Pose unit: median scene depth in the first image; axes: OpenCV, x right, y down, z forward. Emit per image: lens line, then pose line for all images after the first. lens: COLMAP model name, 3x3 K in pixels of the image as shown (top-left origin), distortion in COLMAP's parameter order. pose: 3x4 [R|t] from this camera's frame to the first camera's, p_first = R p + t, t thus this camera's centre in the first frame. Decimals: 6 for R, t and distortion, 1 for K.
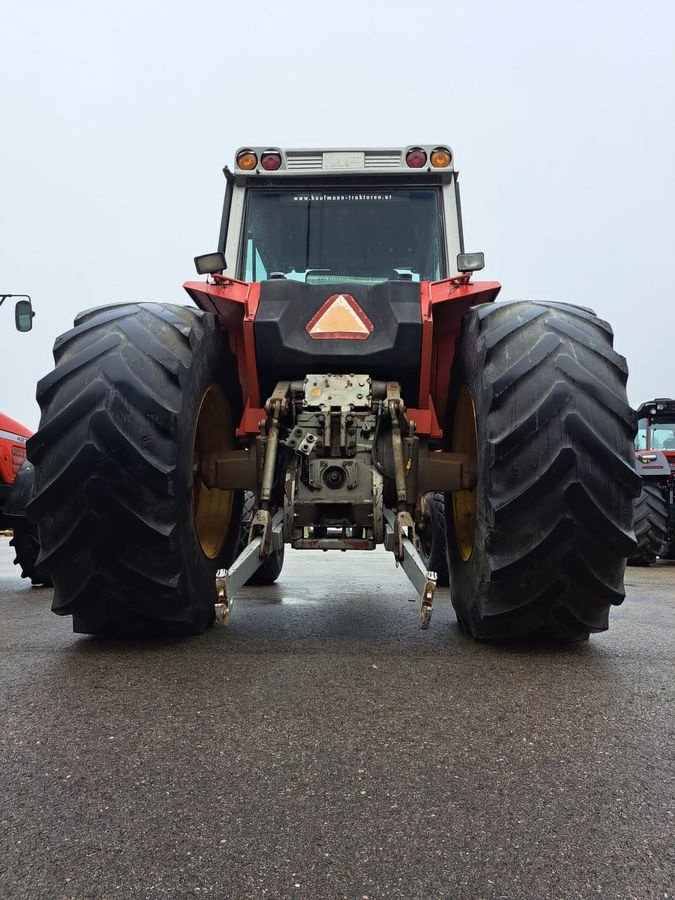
lens RADIAL K [[644.5, 0, 354.4], [0, 644.5, 447.0], [0, 0, 1]] dist [0.086218, -0.083768]
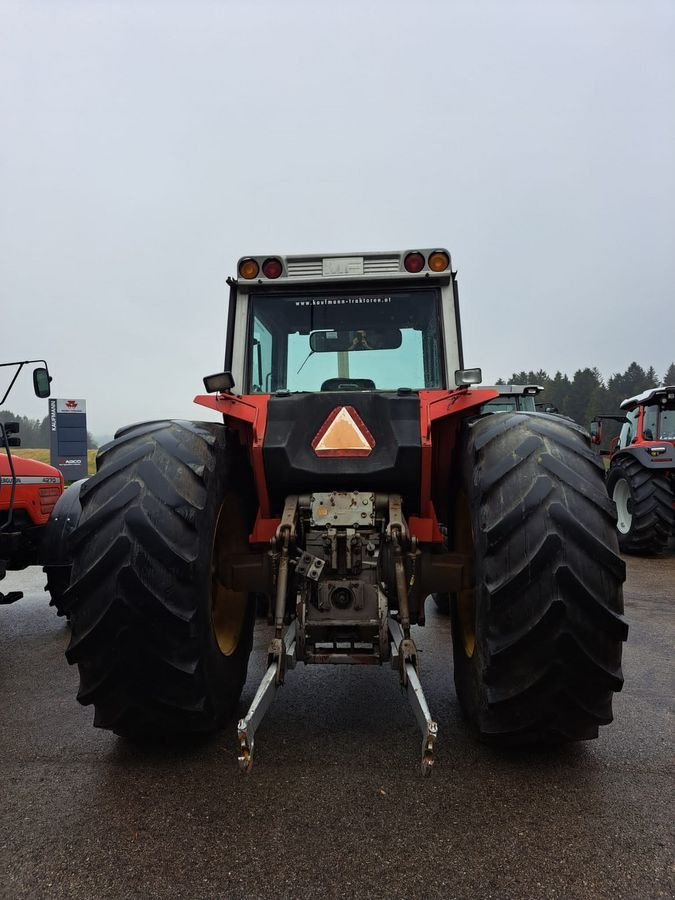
lens RADIAL K [[644.5, 0, 340.9], [0, 644.5, 454.6], [0, 0, 1]] dist [0.086218, -0.083768]
pose [[0.998903, -0.024805, -0.039715, 0.015790], [0.028940, 0.993817, 0.107188, -0.307174], [0.036811, -0.108220, 0.993445, -0.046575]]
